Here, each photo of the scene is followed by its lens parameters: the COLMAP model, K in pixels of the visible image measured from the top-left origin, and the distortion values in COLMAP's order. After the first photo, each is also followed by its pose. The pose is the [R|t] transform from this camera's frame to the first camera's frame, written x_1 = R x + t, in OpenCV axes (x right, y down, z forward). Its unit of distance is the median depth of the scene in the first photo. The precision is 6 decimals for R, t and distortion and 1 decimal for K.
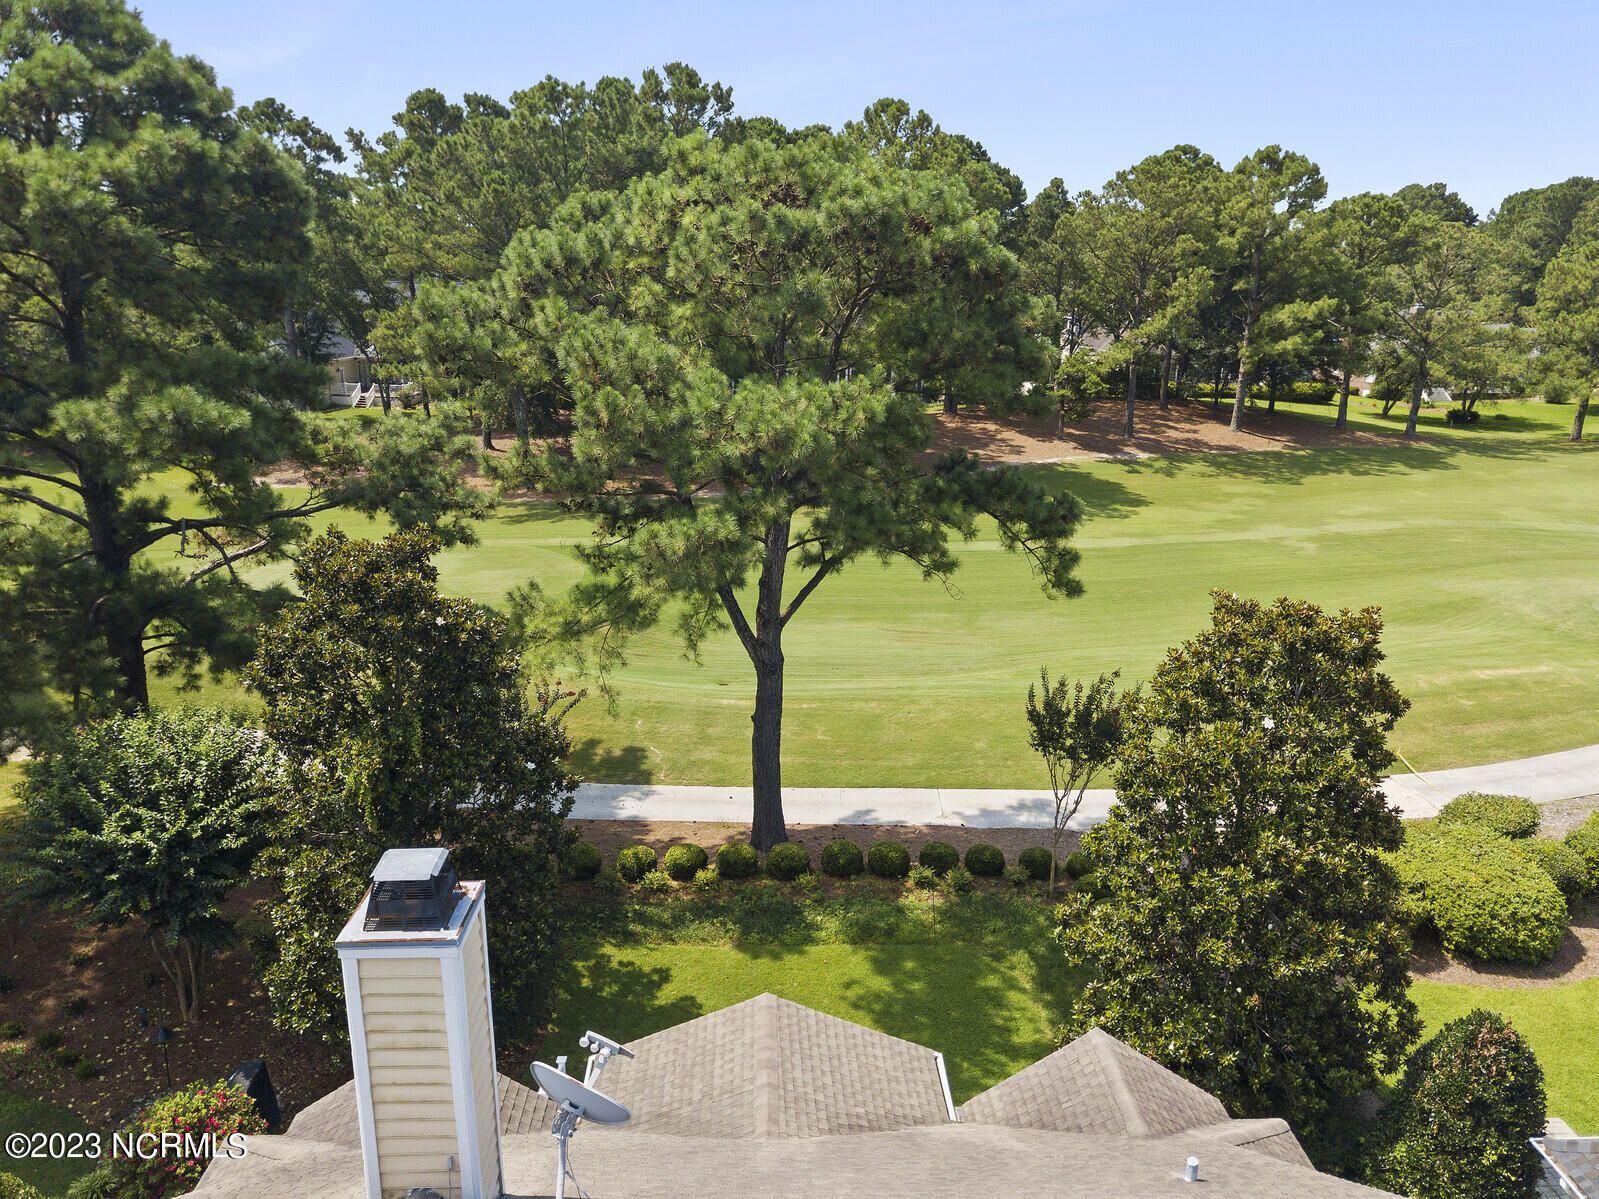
lens RADIAL K [[1220.7, 0, 807.7], [0, 1220.7, 606.9], [0, 0, 1]] dist [0.024086, 0.000722]
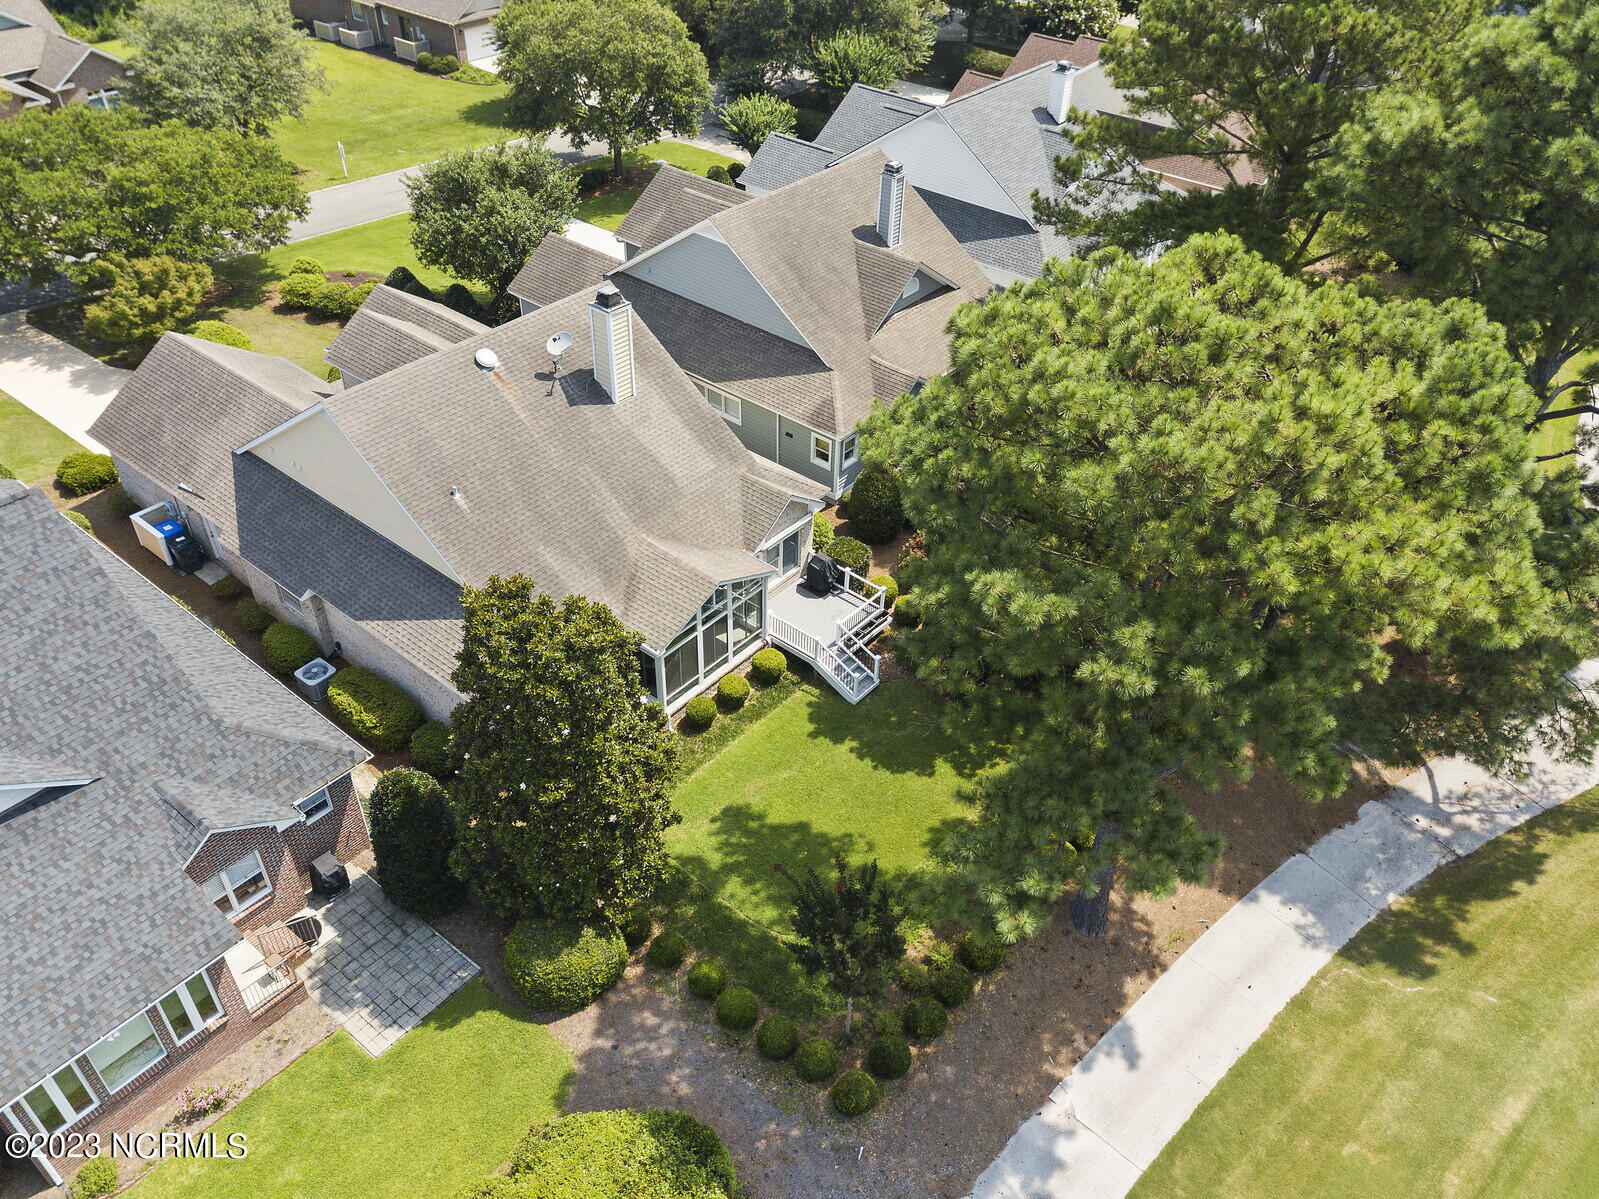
lens RADIAL K [[1220.7, 0, 807.7], [0, 1220.7, 606.9], [0, 0, 1]] dist [0.024086, 0.000722]
pose [[-0.662648, 0.444929, -0.602441, 0.549326], [-0.236269, 0.639131, 0.731907, -0.576863], [0.710686, 0.627335, -0.318396, 0.900310]]
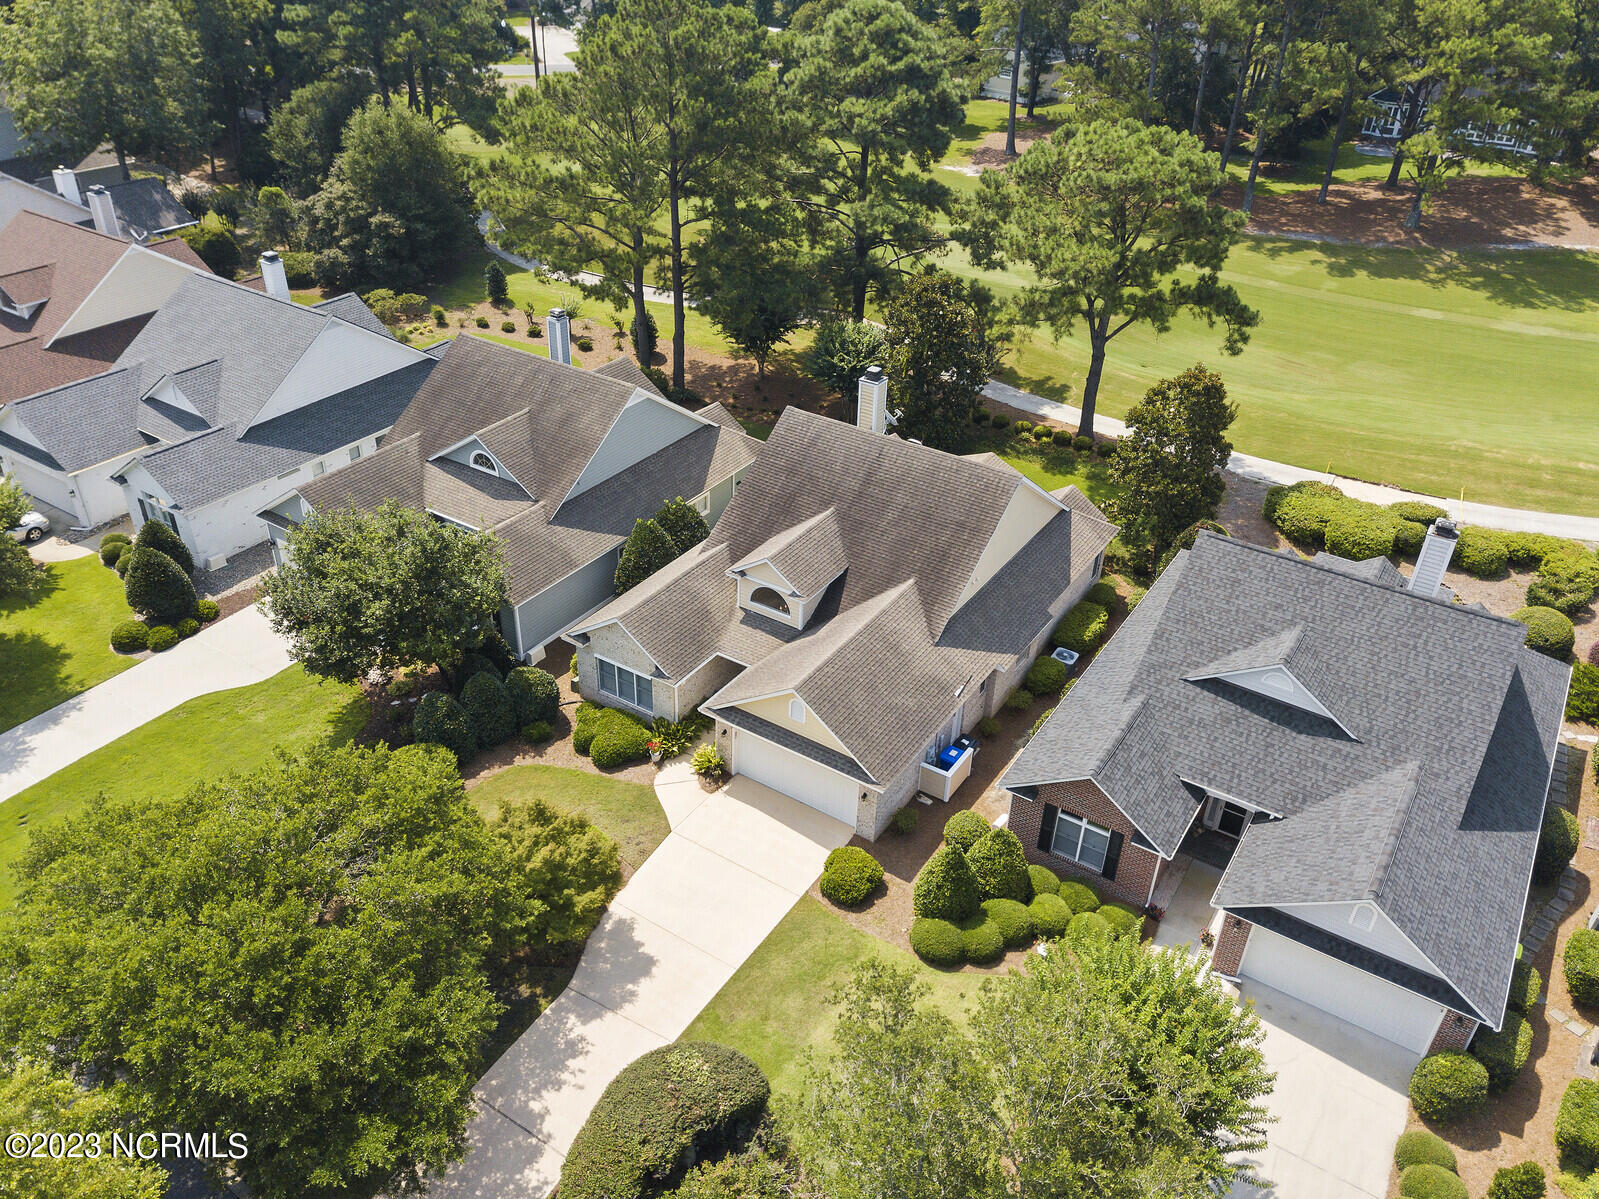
lens RADIAL K [[1220.7, 0, 807.7], [0, 1220.7, 606.9], [0, 0, 1]] dist [0.024086, 0.000722]
pose [[0.818826, 0.322320, -0.475009, 0.635652], [-0.174231, 0.927992, 0.329354, -0.146049], [0.546962, -0.186923, 0.816022, -1.020252]]
